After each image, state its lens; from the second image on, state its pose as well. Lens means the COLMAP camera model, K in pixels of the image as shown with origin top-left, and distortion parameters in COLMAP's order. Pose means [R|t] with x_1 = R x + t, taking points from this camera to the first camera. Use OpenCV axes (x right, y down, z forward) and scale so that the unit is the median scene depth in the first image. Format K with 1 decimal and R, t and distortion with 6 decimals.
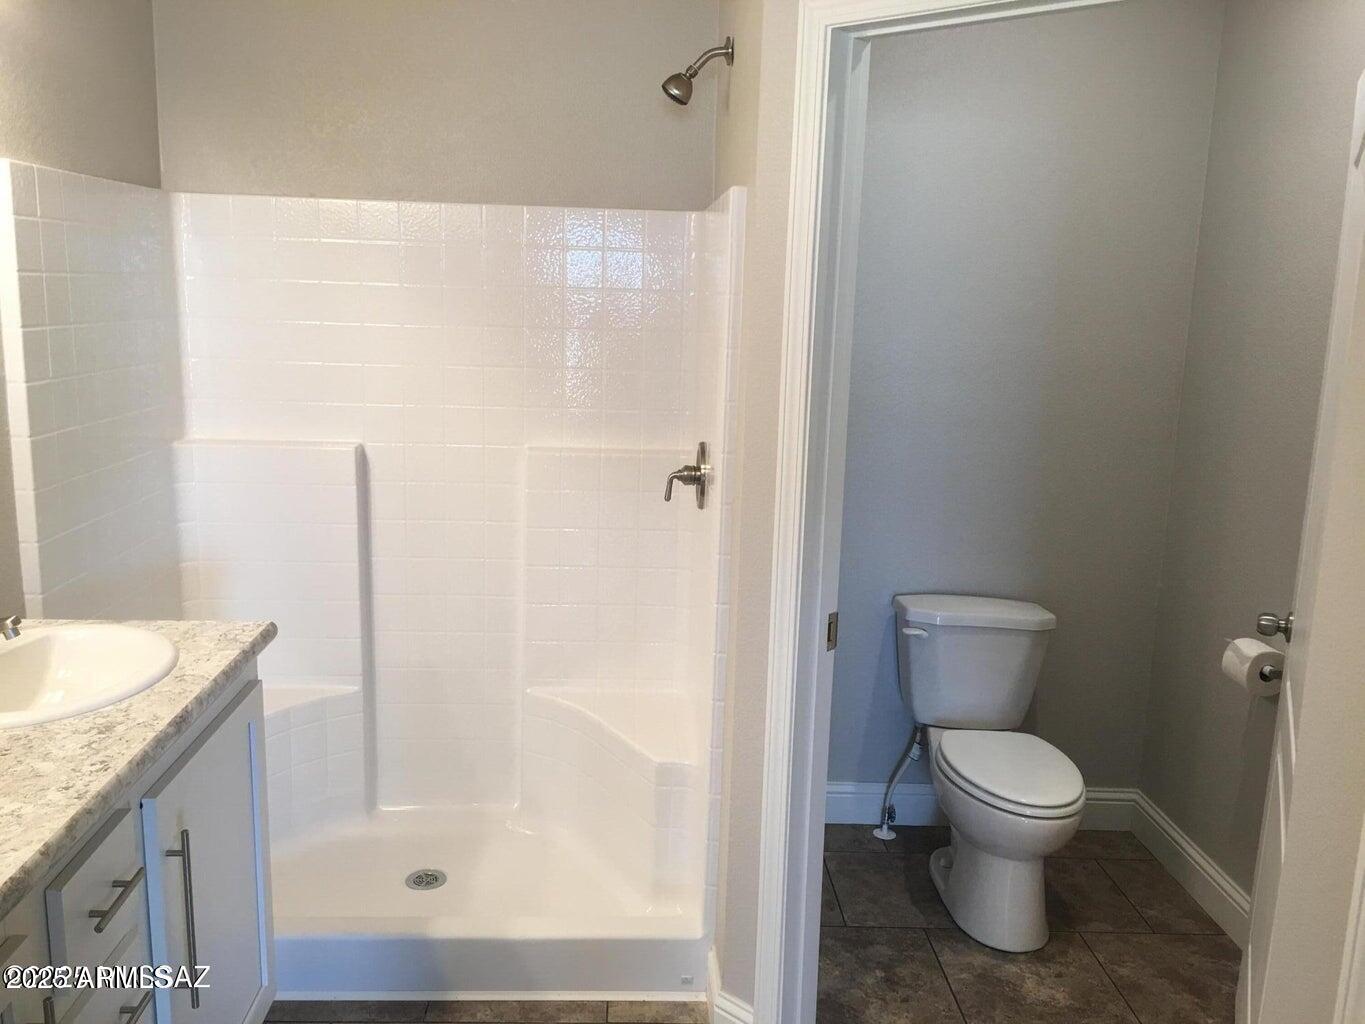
lens RADIAL K [[1161.9, 0, 682.4], [0, 1161.9, 510.1], [0, 0, 1]] dist [0.004355, -0.003738]
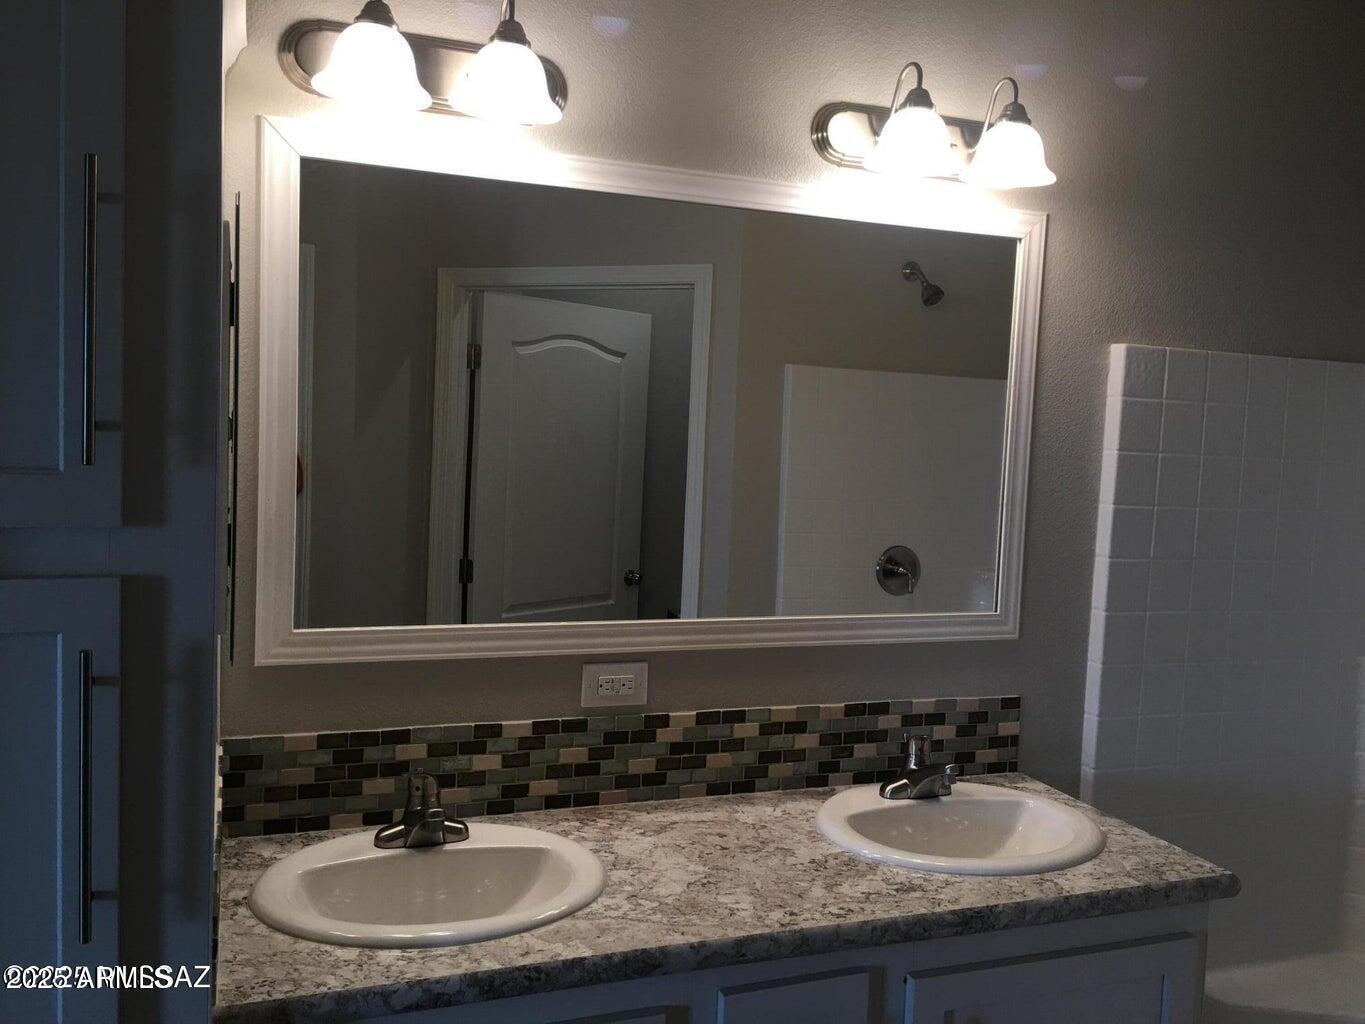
lens RADIAL K [[1161.9, 0, 683.6], [0, 1161.9, 512.9], [0, 0, 1]] dist [0.004355, -0.003738]
pose [[0.317337, 0.062922, -0.946223, 0.356980], [-0.225008, 0.974299, -0.010672, -0.070318], [0.921232, 0.216294, 0.323339, 0.427071]]
